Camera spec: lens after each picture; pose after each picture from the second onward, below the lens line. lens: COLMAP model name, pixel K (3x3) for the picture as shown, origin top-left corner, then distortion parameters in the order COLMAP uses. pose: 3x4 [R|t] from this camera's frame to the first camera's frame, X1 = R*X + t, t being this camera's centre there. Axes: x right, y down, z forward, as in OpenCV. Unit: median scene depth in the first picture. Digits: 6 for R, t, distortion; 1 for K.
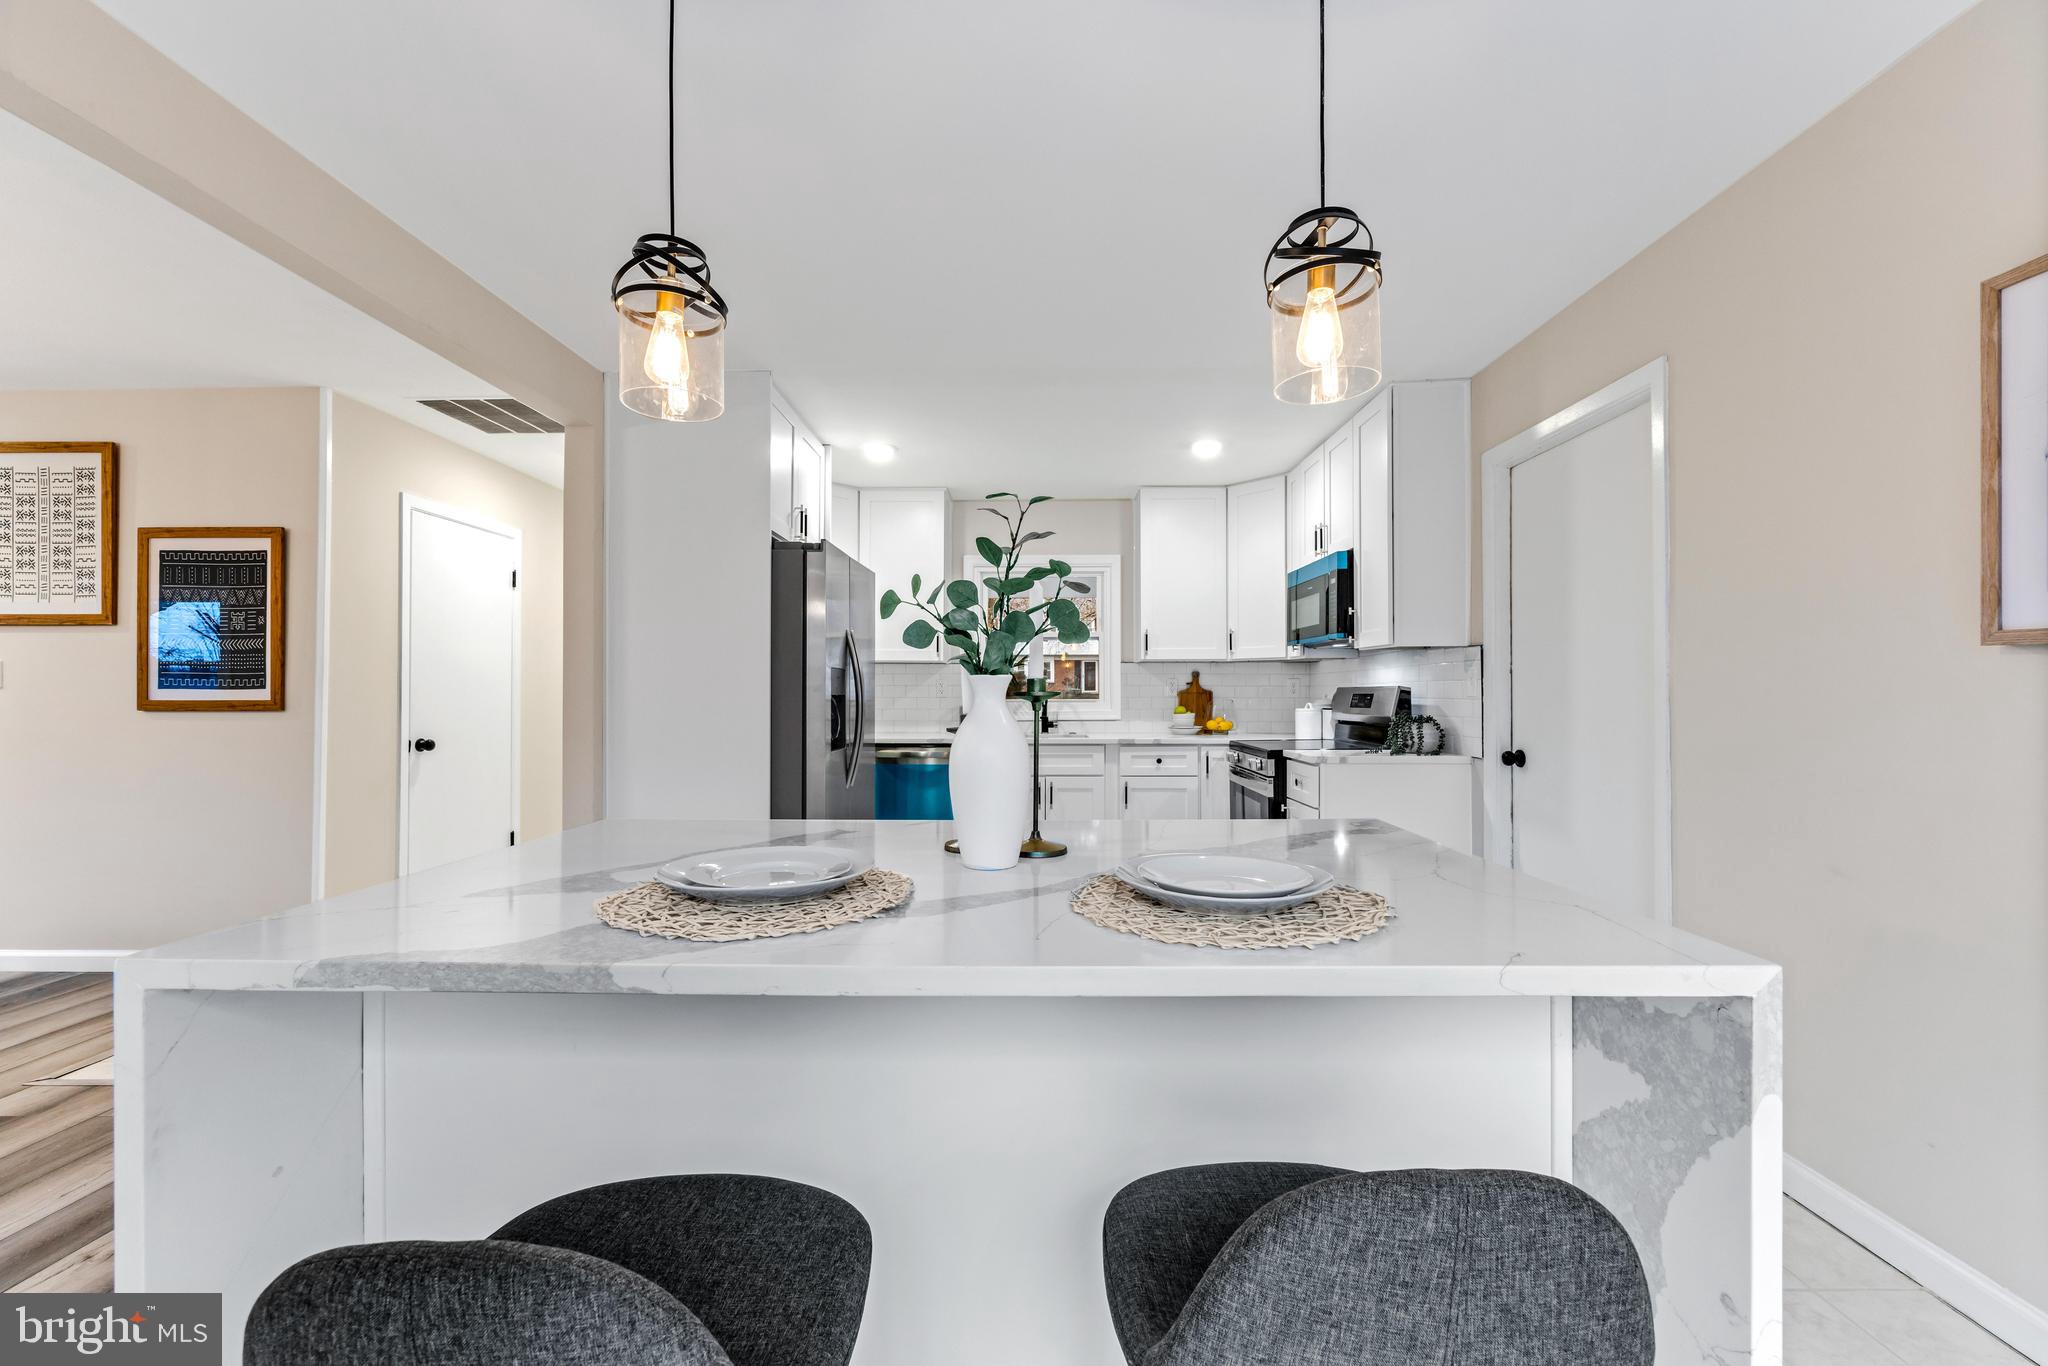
lens RADIAL K [[822.1, 0, 1031.2], [0, 822.1, 689.0], [0, 0, 1]] dist [-0.002591, 0.000311]
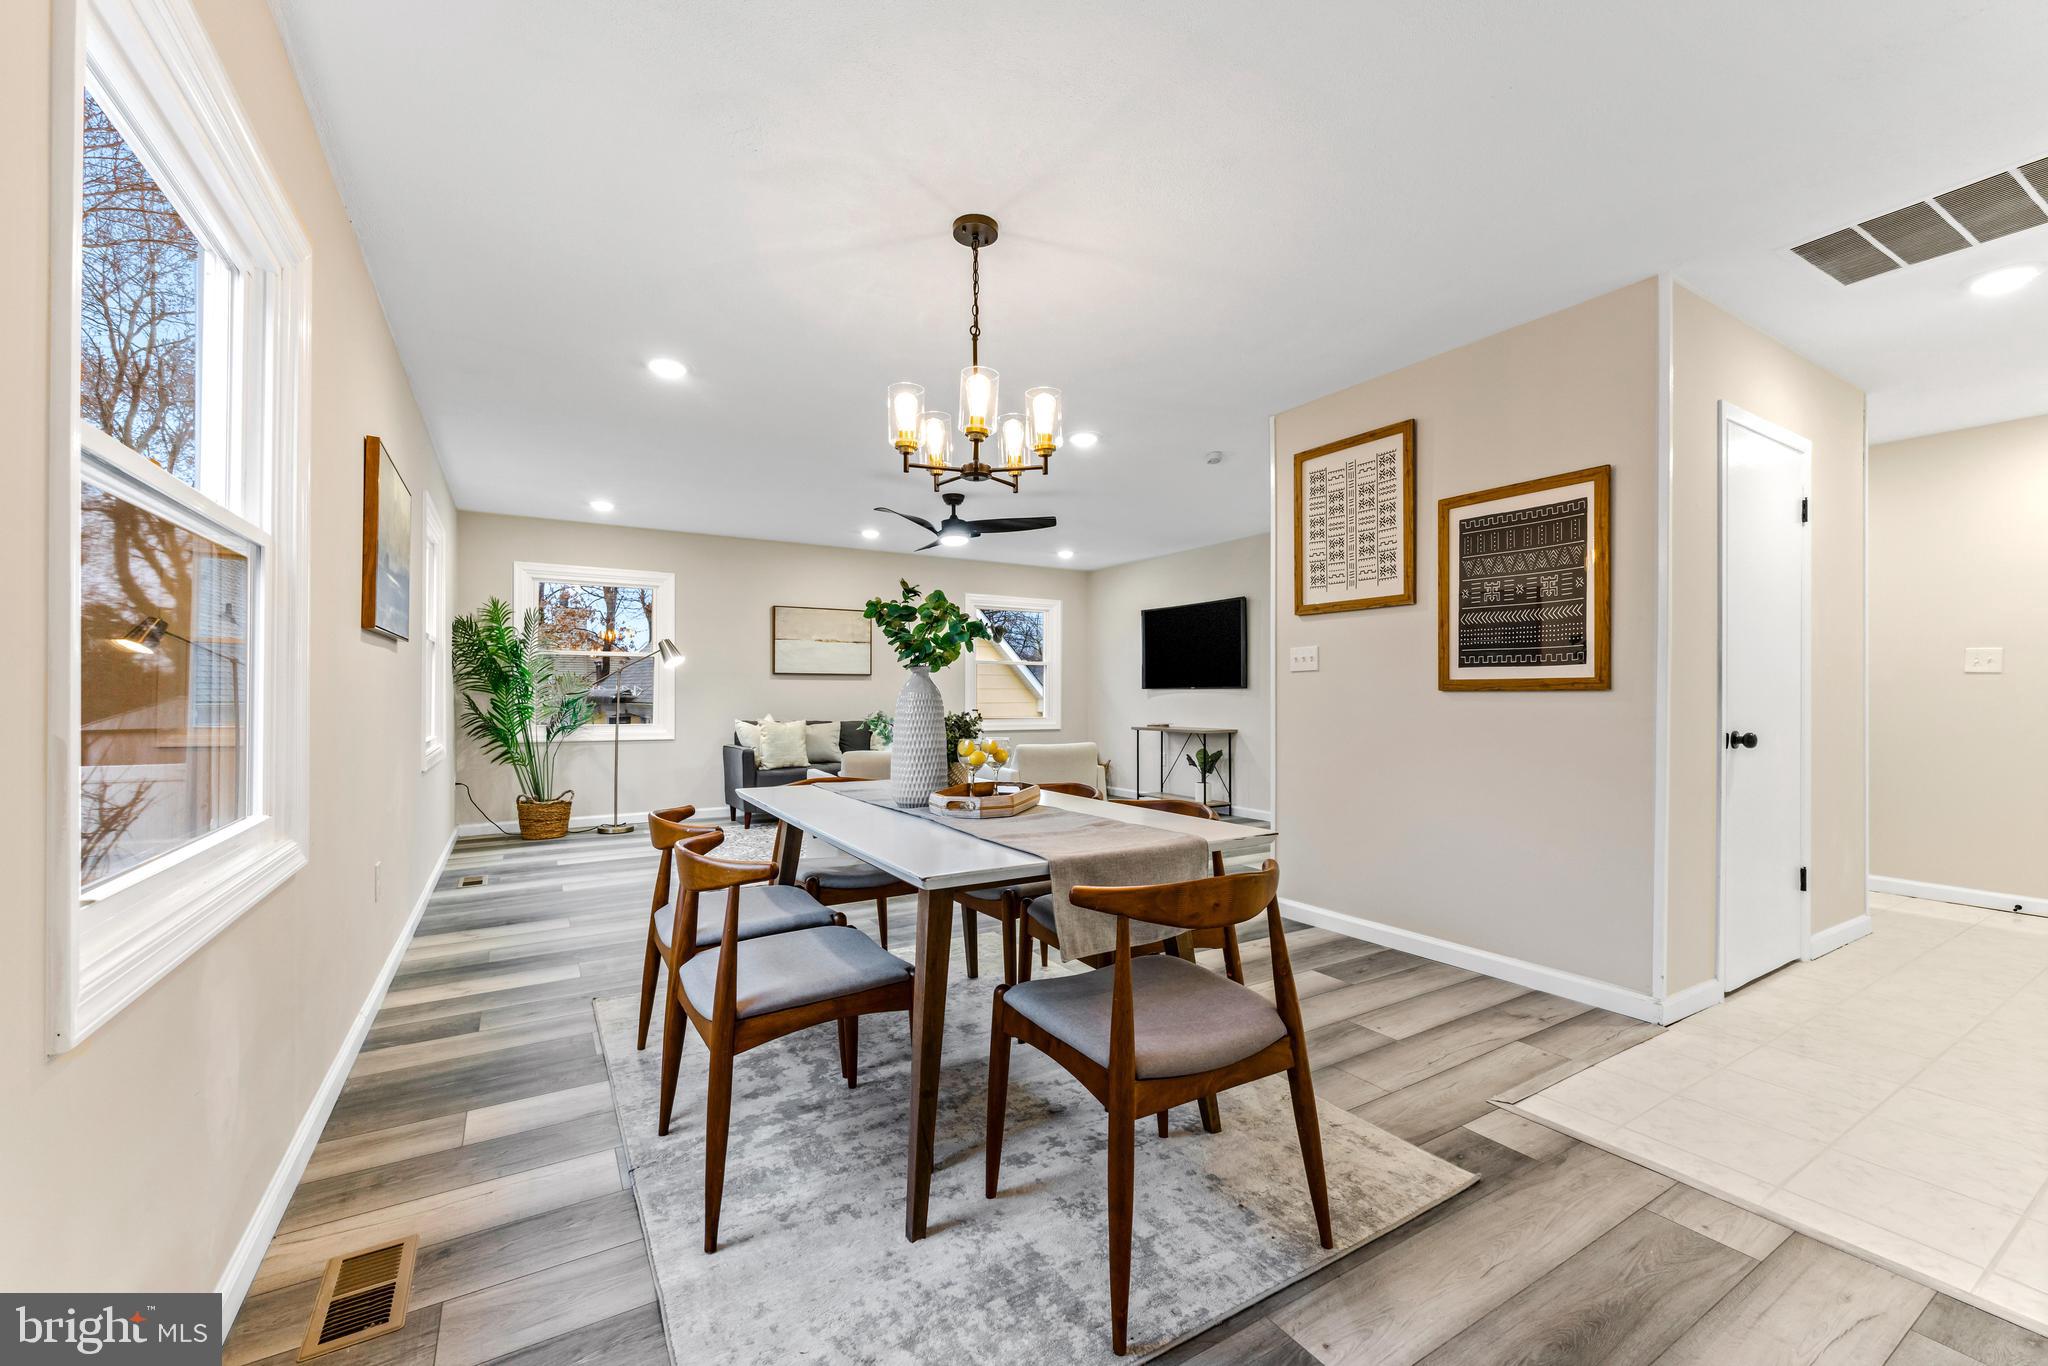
lens RADIAL K [[822.1, 0, 1023.8], [0, 822.1, 697.3], [0, 0, 1]] dist [-0.002591, 0.000311]
pose [[0.535333, 0.003991, -0.844632, -0.532551], [0.005411, 0.999952, 0.008154, 0.023741], [0.844624, -0.008936, 0.535286, 0.070936]]
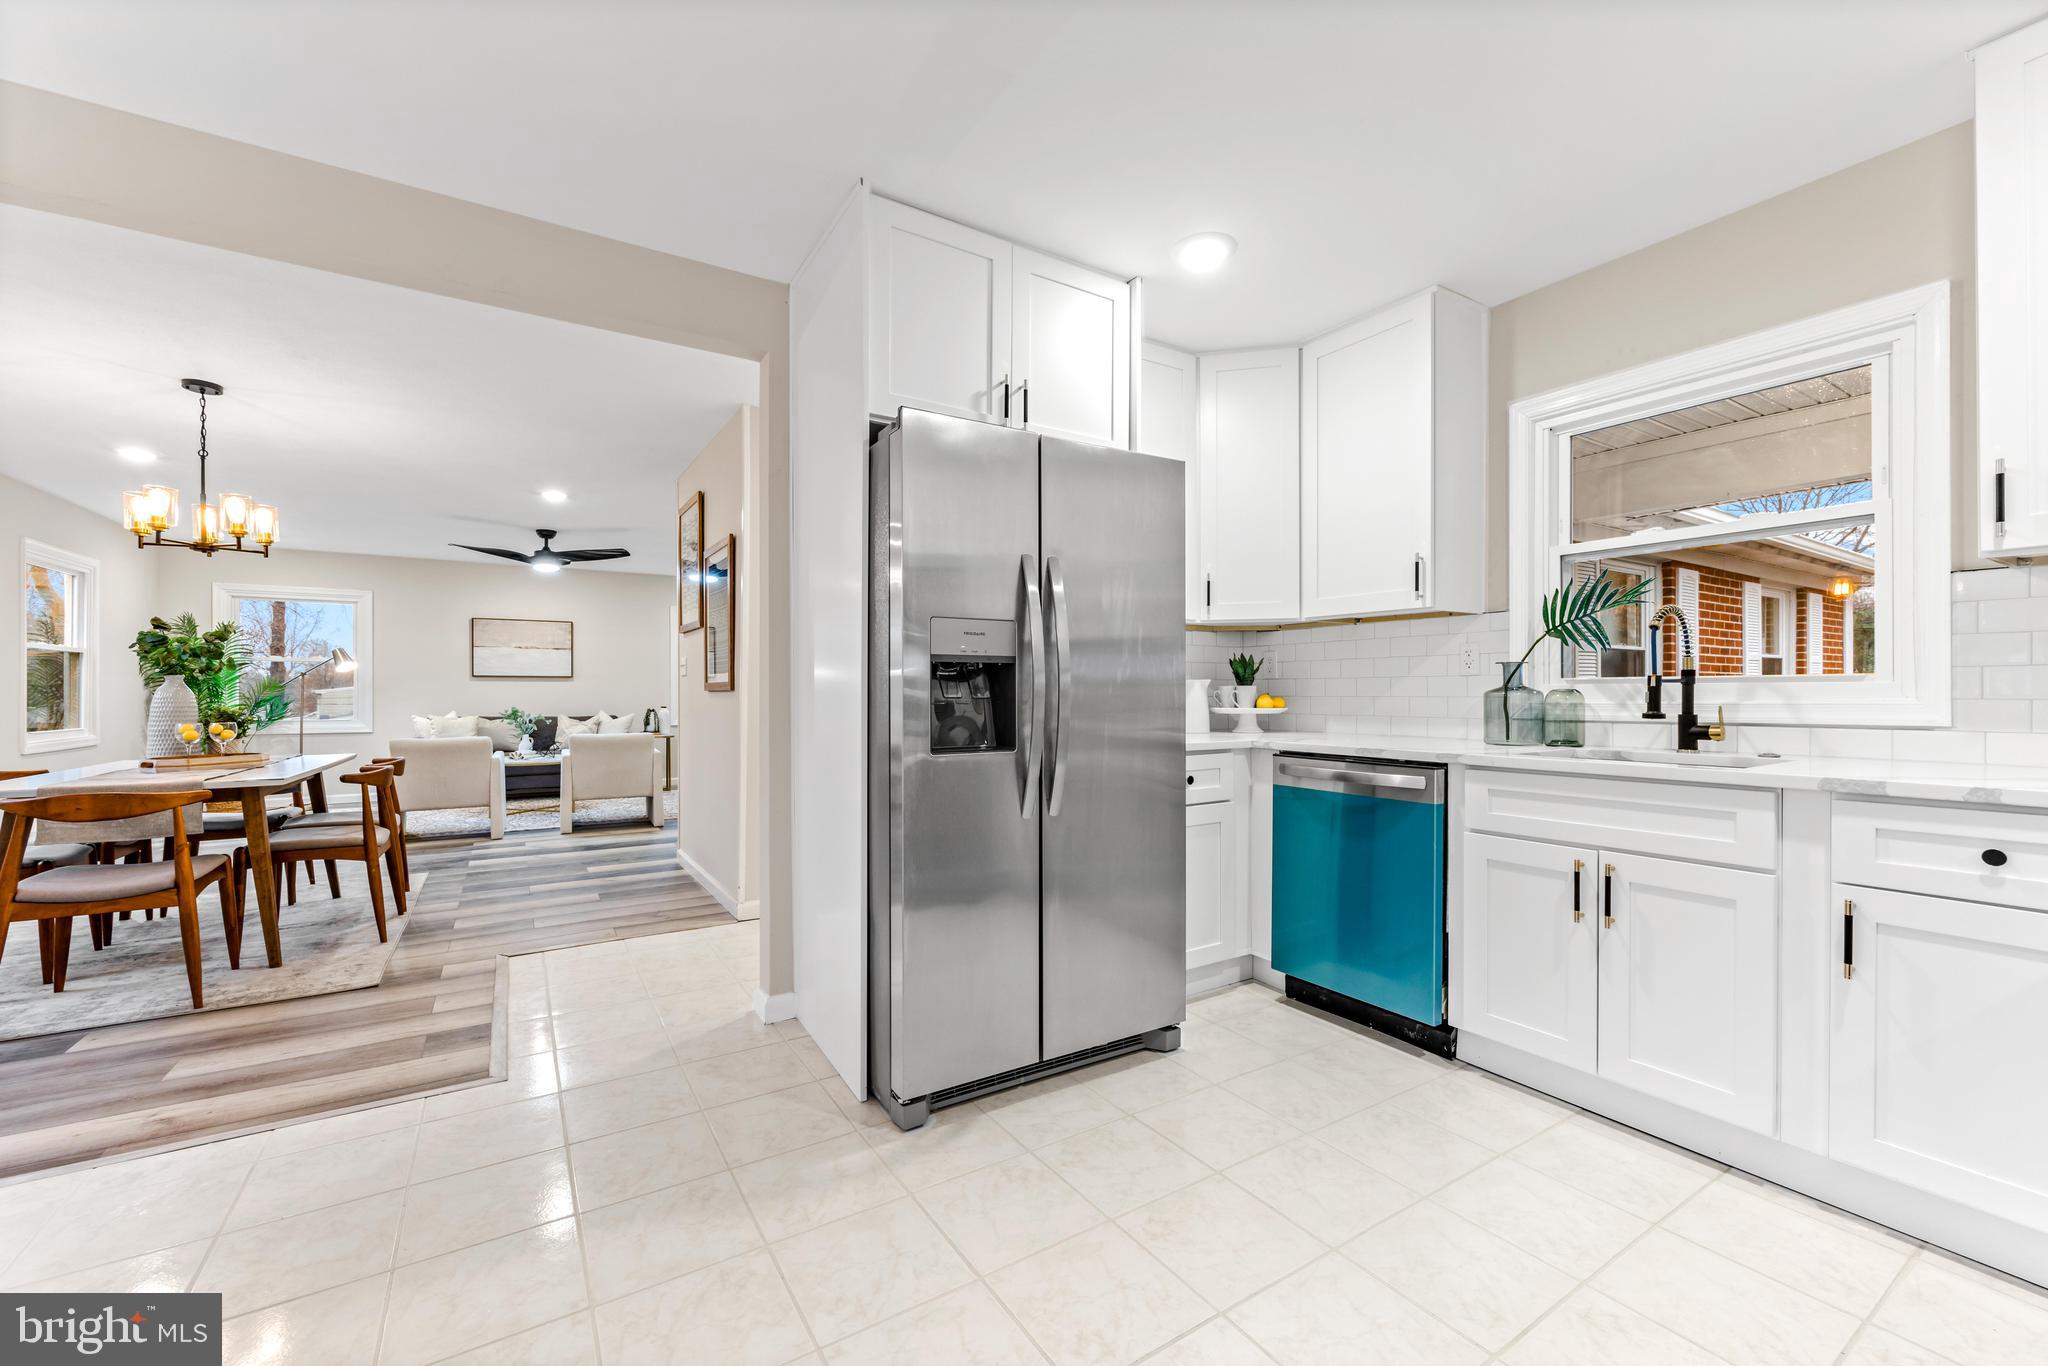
lens RADIAL K [[822.1, 0, 1025.8], [0, 822.1, 696.7], [0, 0, 1]] dist [-0.002591, 0.000311]
pose [[0.546113, 0.003579, -0.837704, 0.298098], [0.006529, 0.999942, 0.008528, 0.027769], [0.837686, -0.010127, 0.546058, 0.707587]]
